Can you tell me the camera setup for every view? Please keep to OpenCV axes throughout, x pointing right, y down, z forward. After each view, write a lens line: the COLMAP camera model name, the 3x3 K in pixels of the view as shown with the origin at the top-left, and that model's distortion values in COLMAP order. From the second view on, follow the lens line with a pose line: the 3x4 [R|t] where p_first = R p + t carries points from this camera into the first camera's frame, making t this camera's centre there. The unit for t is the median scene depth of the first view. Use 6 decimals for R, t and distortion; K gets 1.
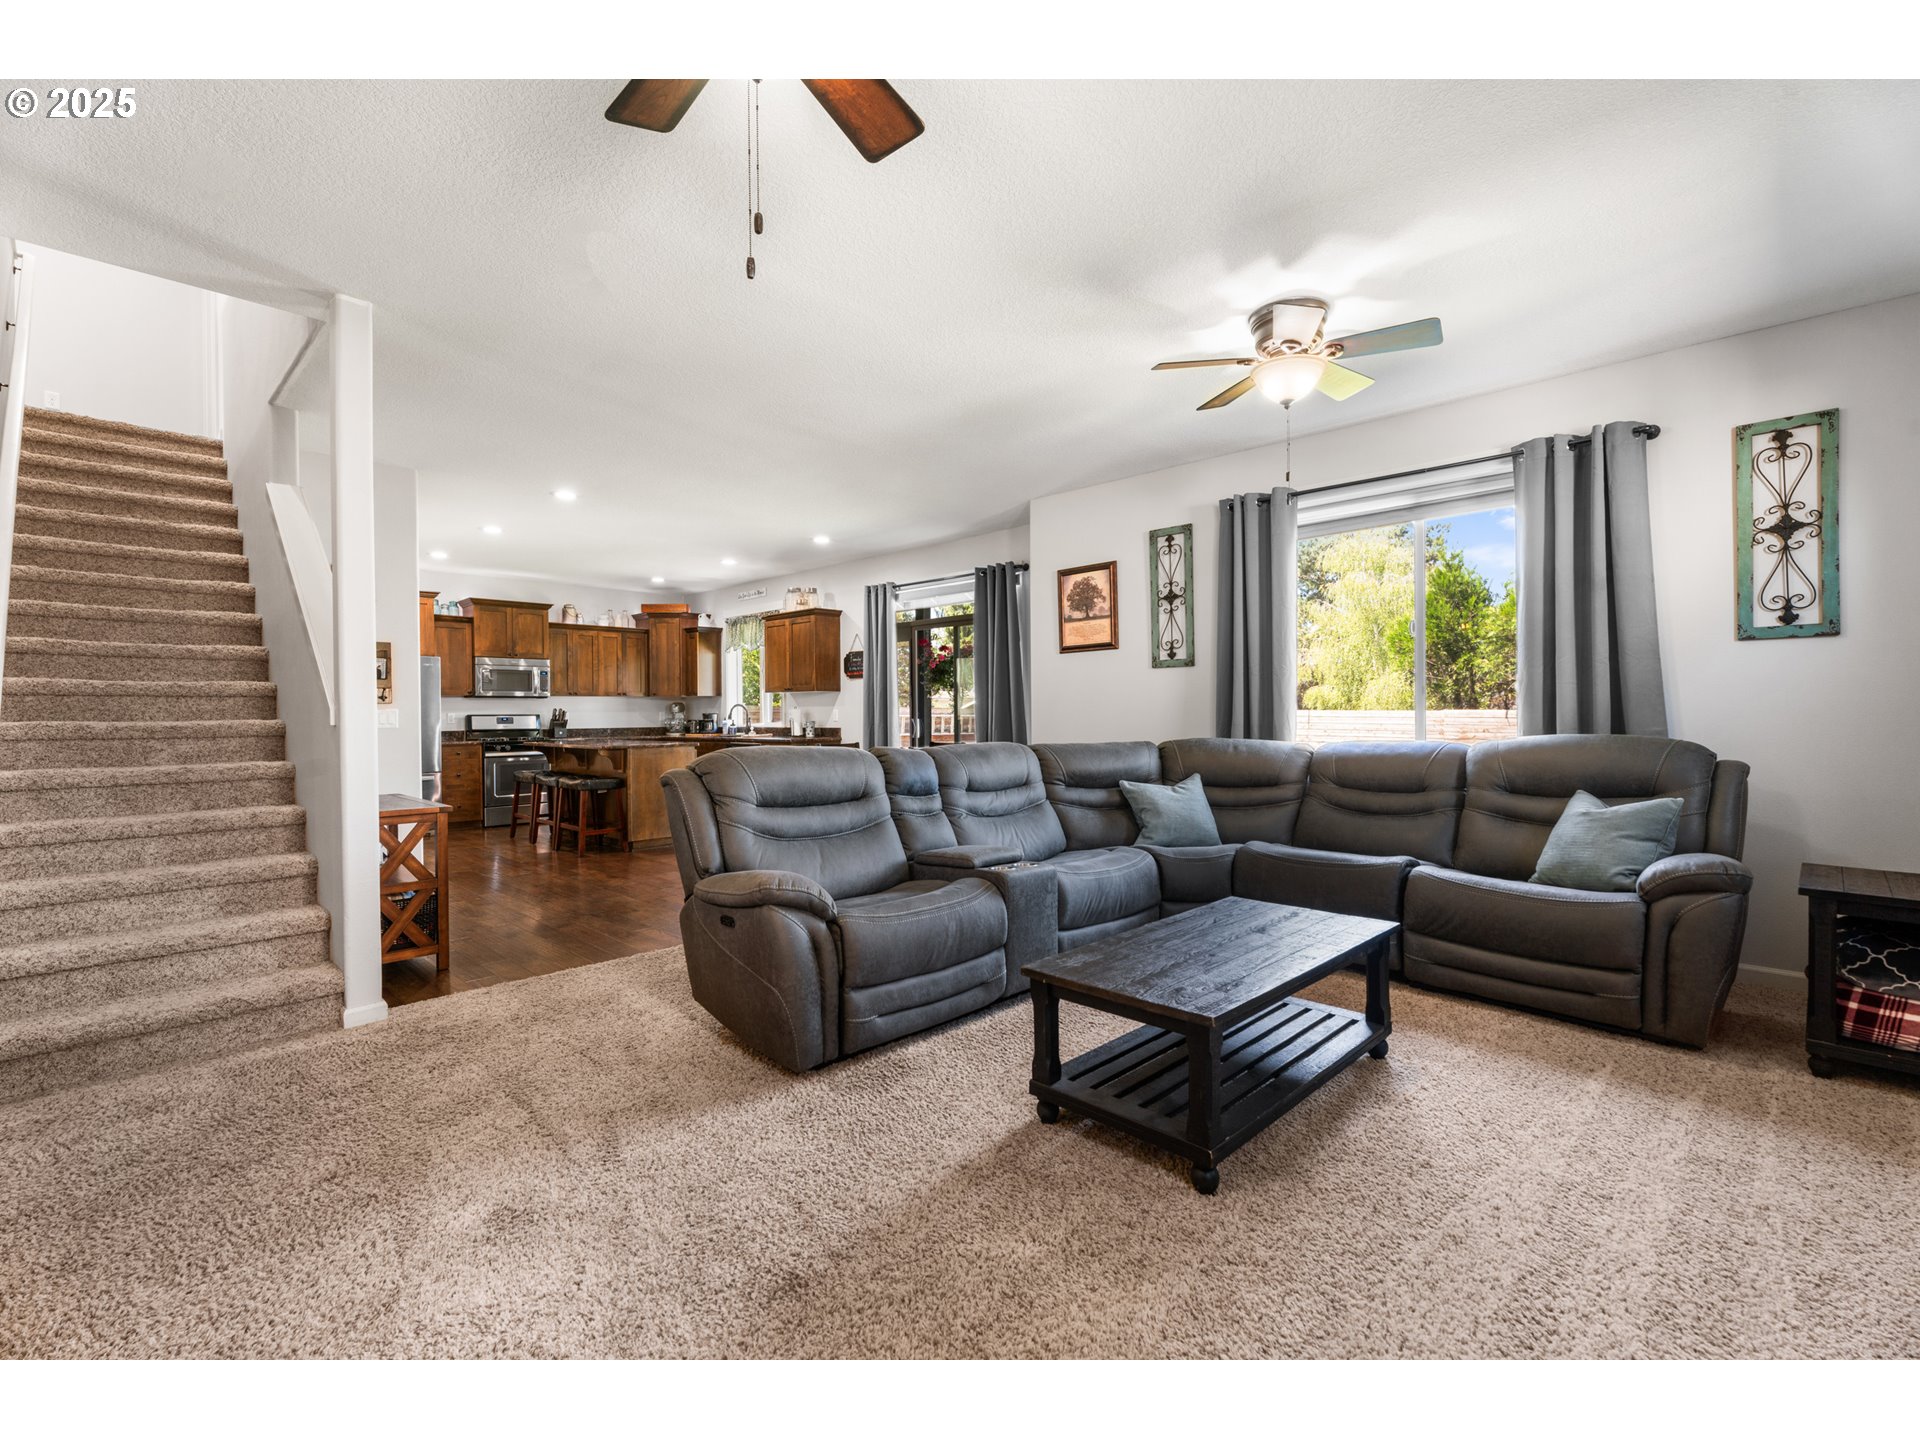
lens RADIAL K [[849.5, 0, 956.8], [0, 849.5, 718.9], [0, 0, 1]] dist [-0.000598, -0.000280]
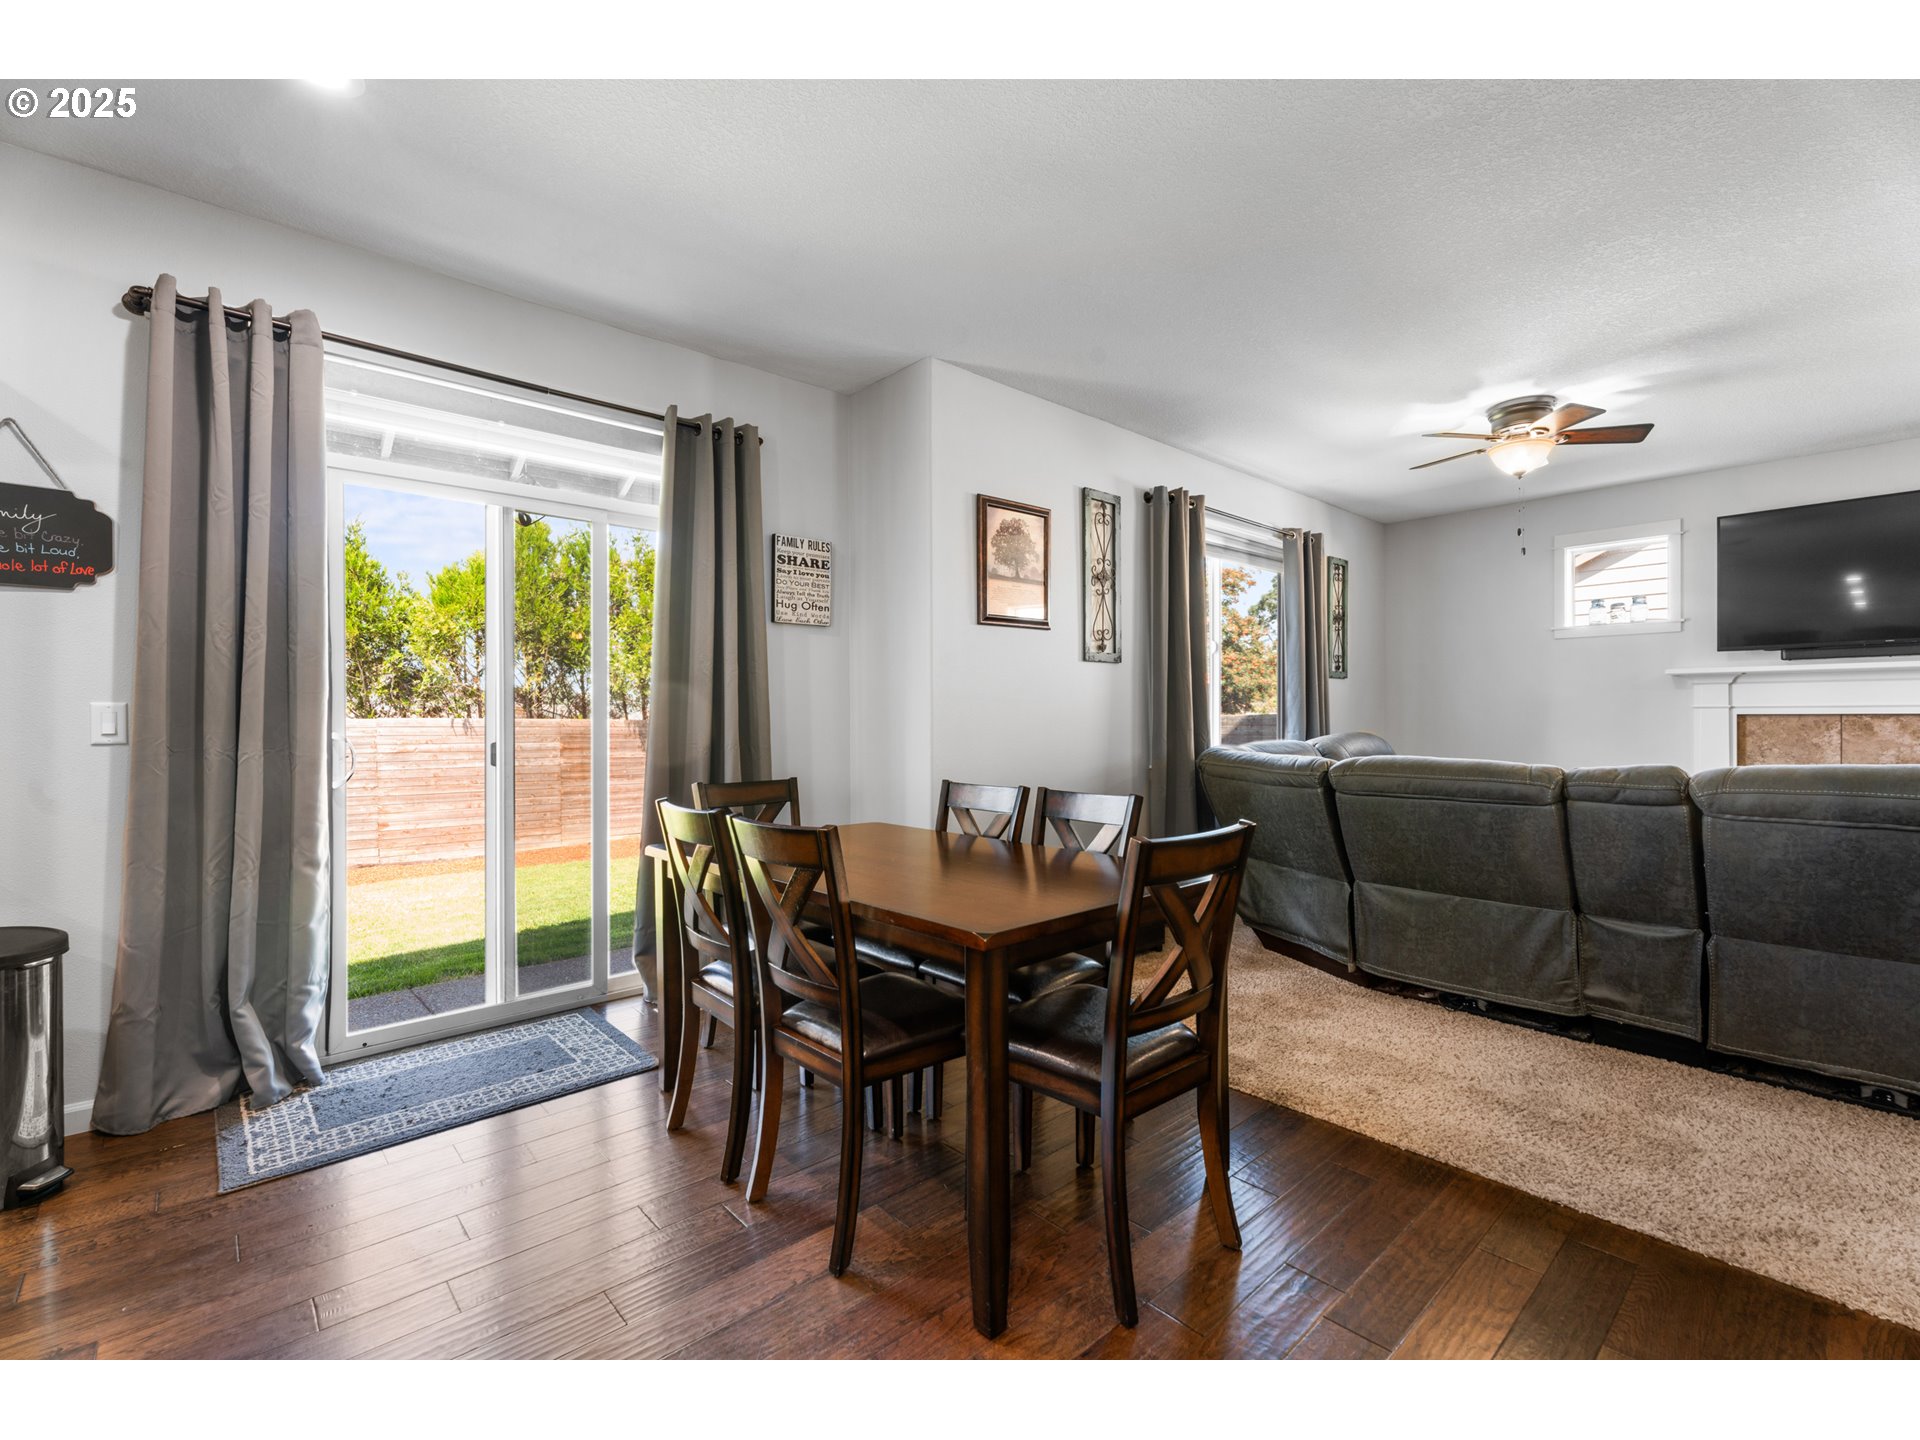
lens RADIAL K [[849.5, 0, 956.8], [0, 849.5, 718.9], [0, 0, 1]] dist [-0.000598, -0.000280]
pose [[0.063134, 0.004375, 0.997995, -0.539014], [0.008841, 0.999949, -0.004943, -0.003279], [-0.997966, 0.009136, 0.063092, 1.020958]]
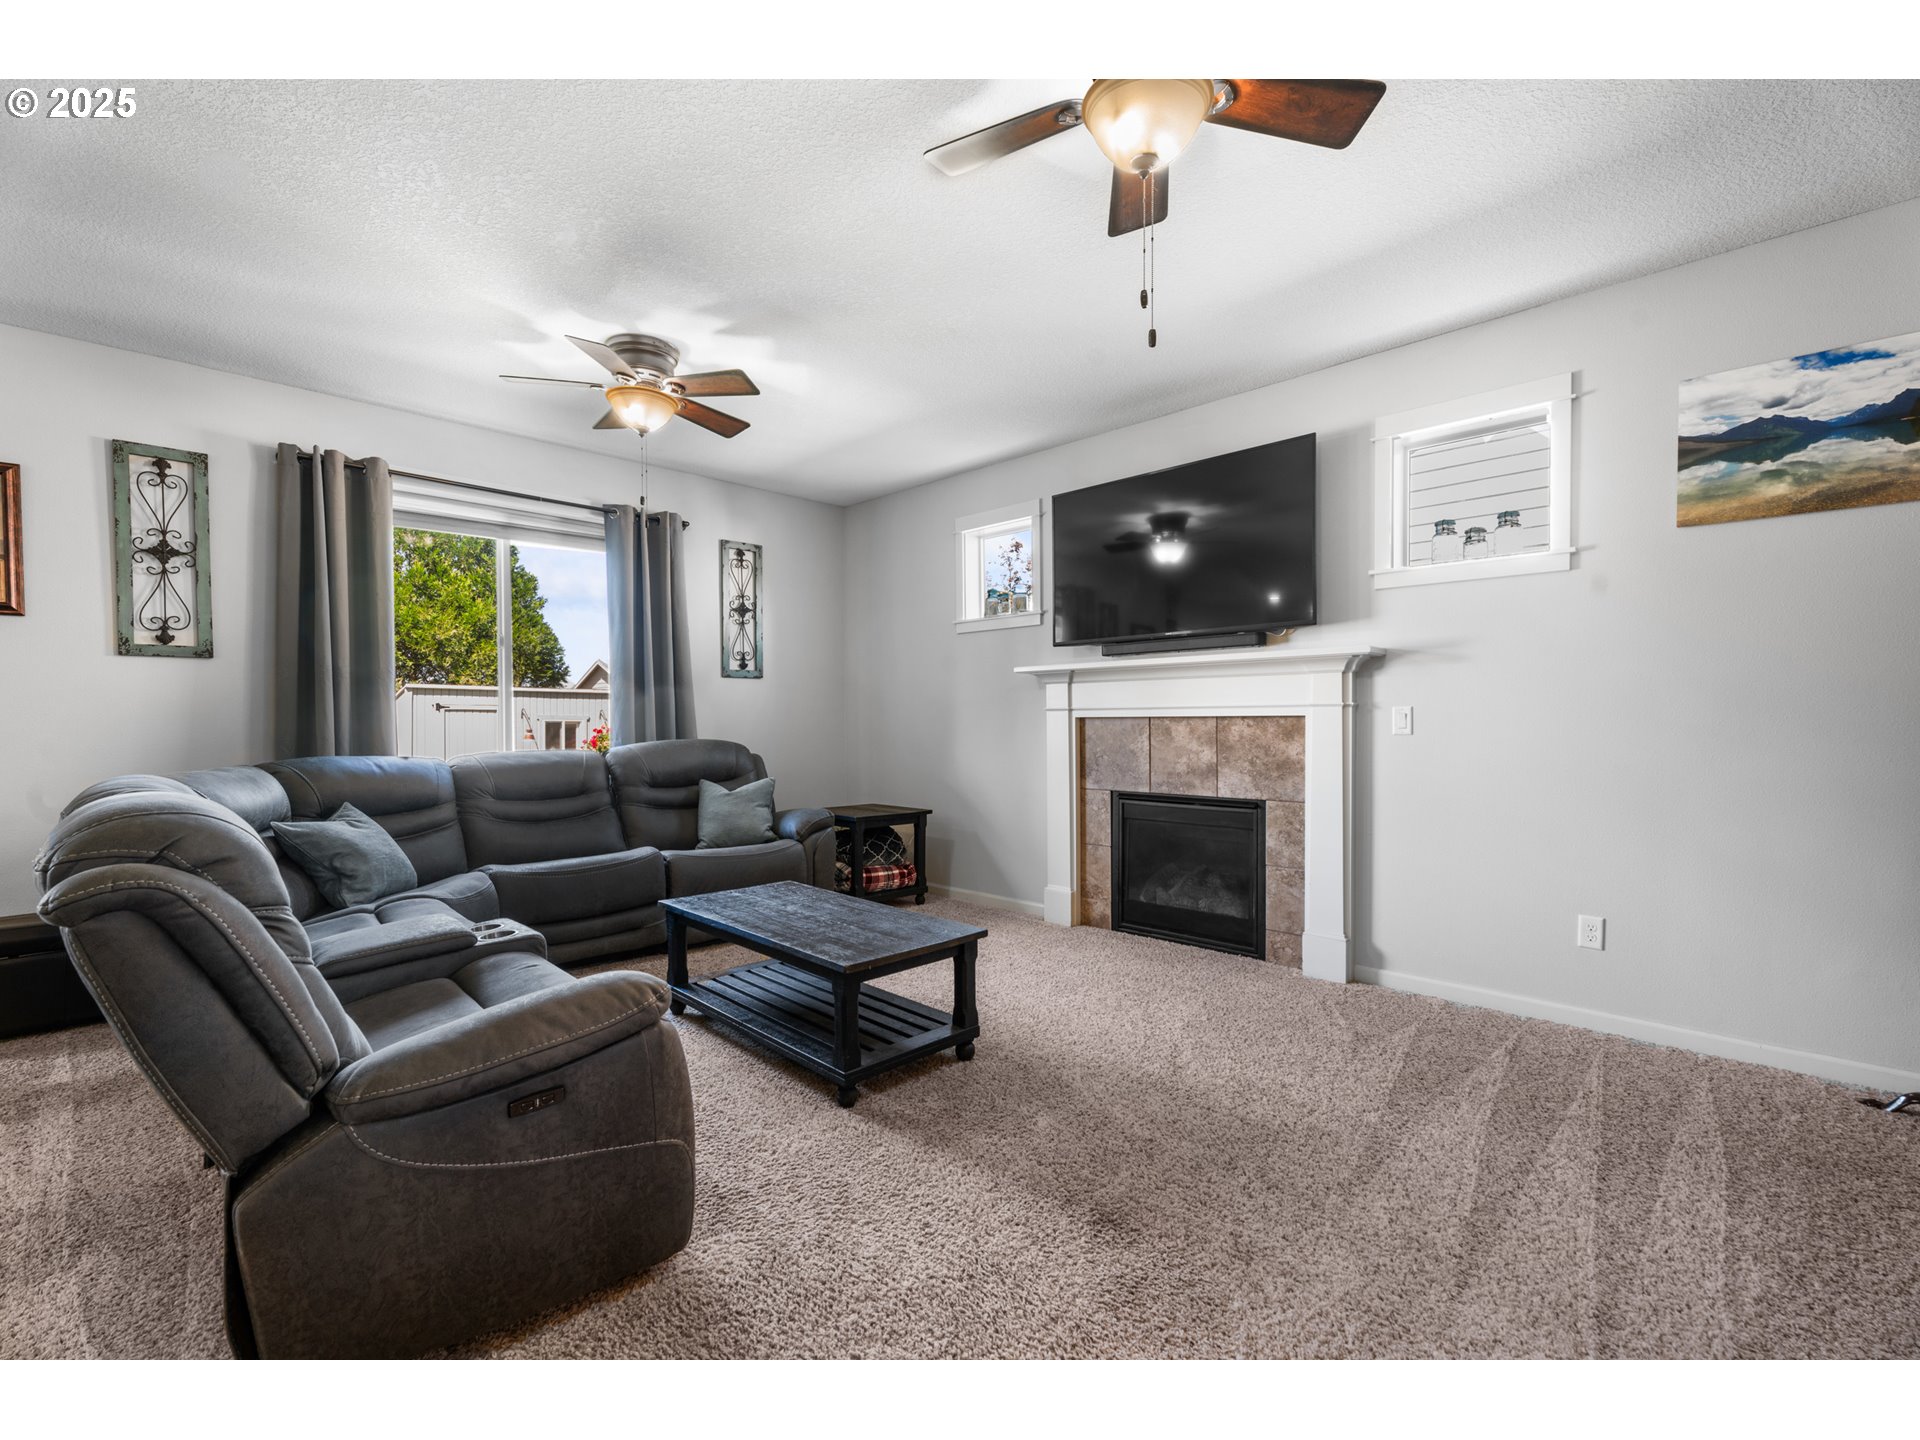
lens RADIAL K [[847.3, 0, 956.3], [0, 847.3, 731.0], [0, 0, 1]] dist [-0.001311, -0.000210]
pose [[0.003849, -0.003496, 0.999986, -0.386343], [0.013370, 0.999905, 0.003444, 0.003424], [-0.999903, 0.013356, 0.003895, 0.351877]]
